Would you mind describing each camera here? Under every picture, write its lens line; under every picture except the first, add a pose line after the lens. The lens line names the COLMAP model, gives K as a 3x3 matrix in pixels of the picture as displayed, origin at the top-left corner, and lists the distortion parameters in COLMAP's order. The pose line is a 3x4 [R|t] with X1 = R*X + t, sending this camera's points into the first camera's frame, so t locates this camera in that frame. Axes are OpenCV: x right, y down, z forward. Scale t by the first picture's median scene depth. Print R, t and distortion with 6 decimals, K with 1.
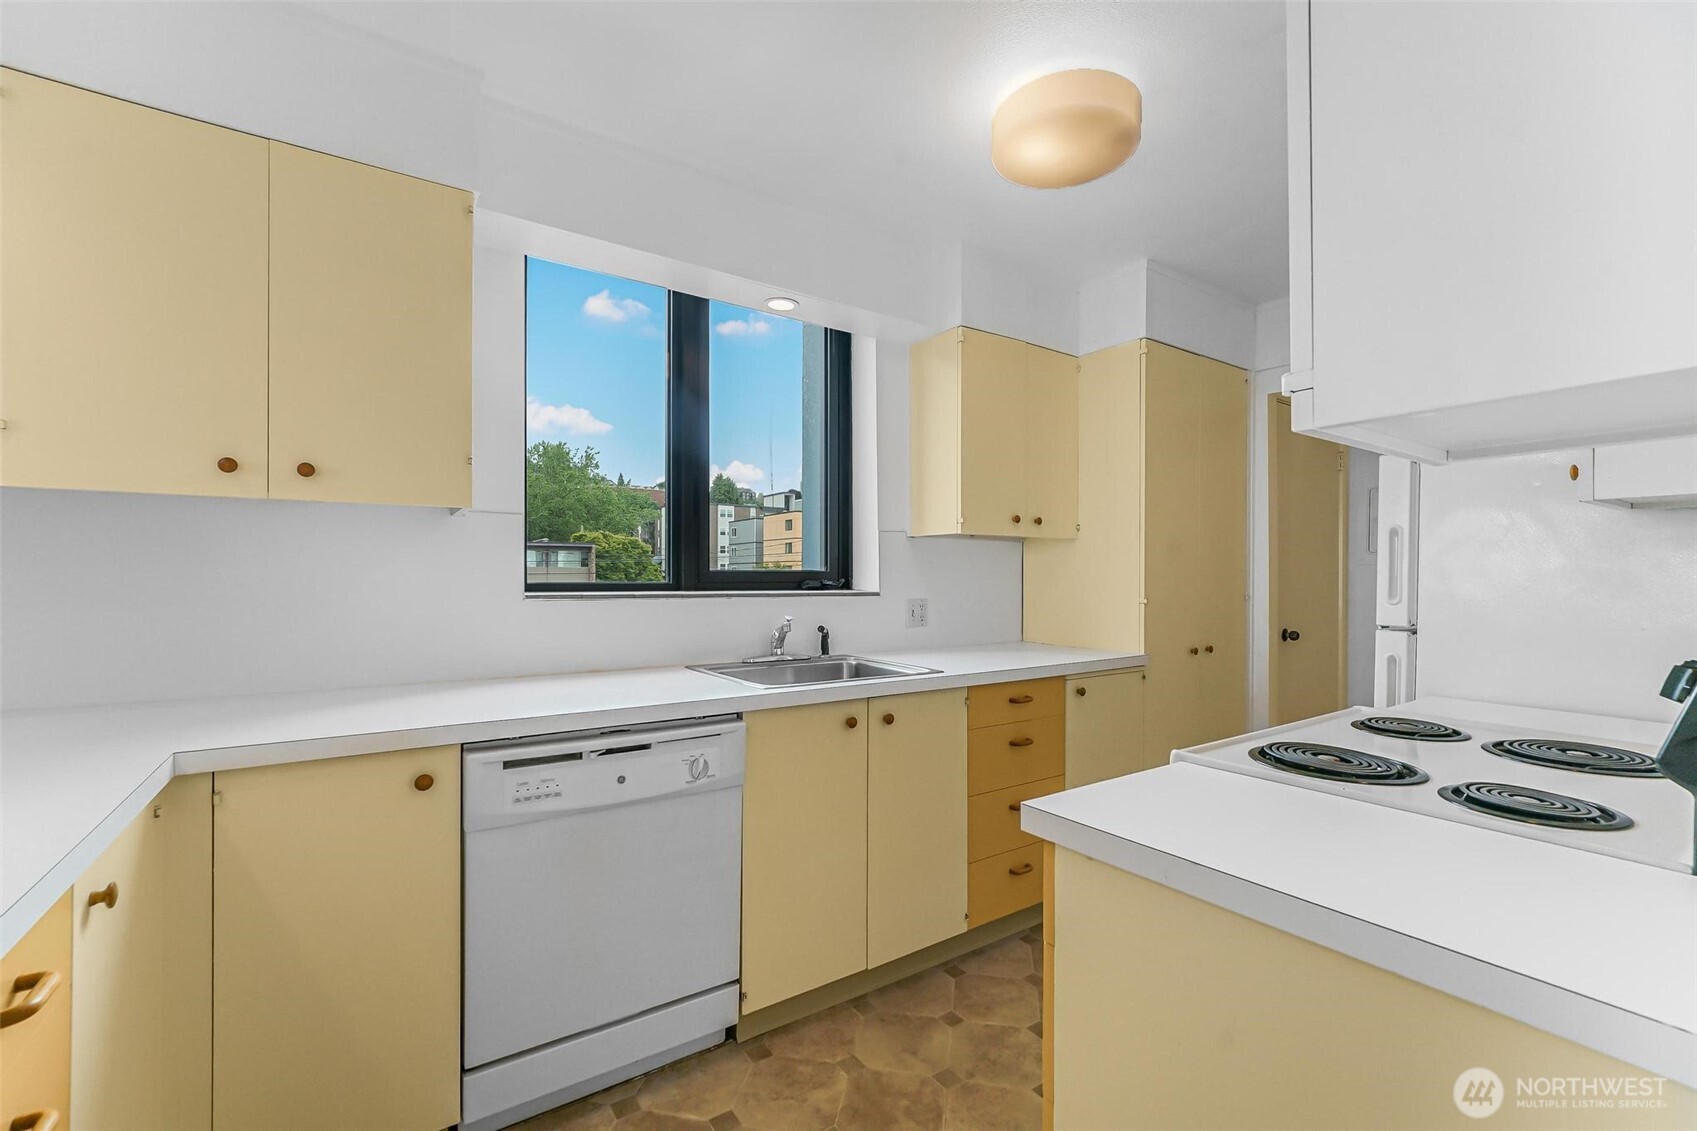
lens RADIAL K [[742.2, 0, 850.2], [0, 742.2, 571.3], [0, 0, 1]] dist [-0.000312, 0.000066]
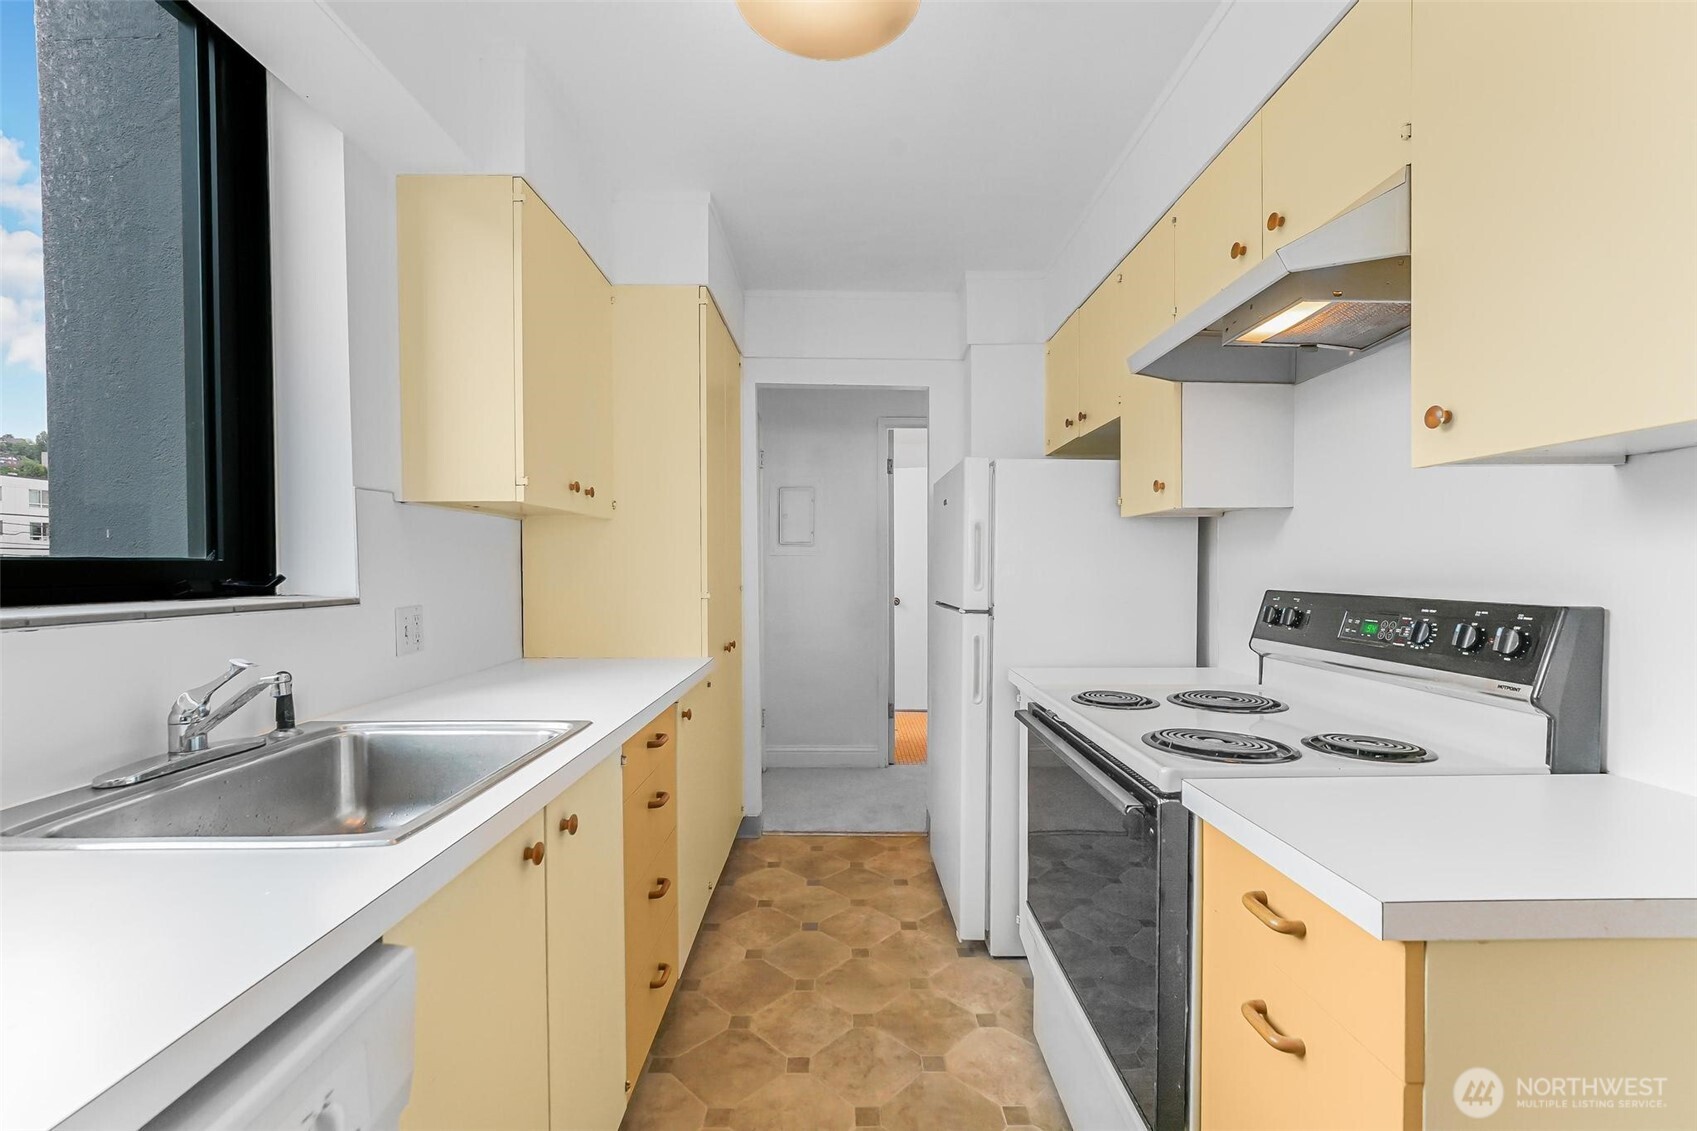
lens RADIAL K [[742.2, 0, 848.5], [0, 742.2, 567.0], [0, 0, 1]] dist [-0.000312, 0.000066]
pose [[0.538674, -0.005851, 0.842494, -0.243196], [-0.002464, 0.999961, 0.008521, -0.000361], [-0.842510, -0.006666, 0.538639, 0.418694]]
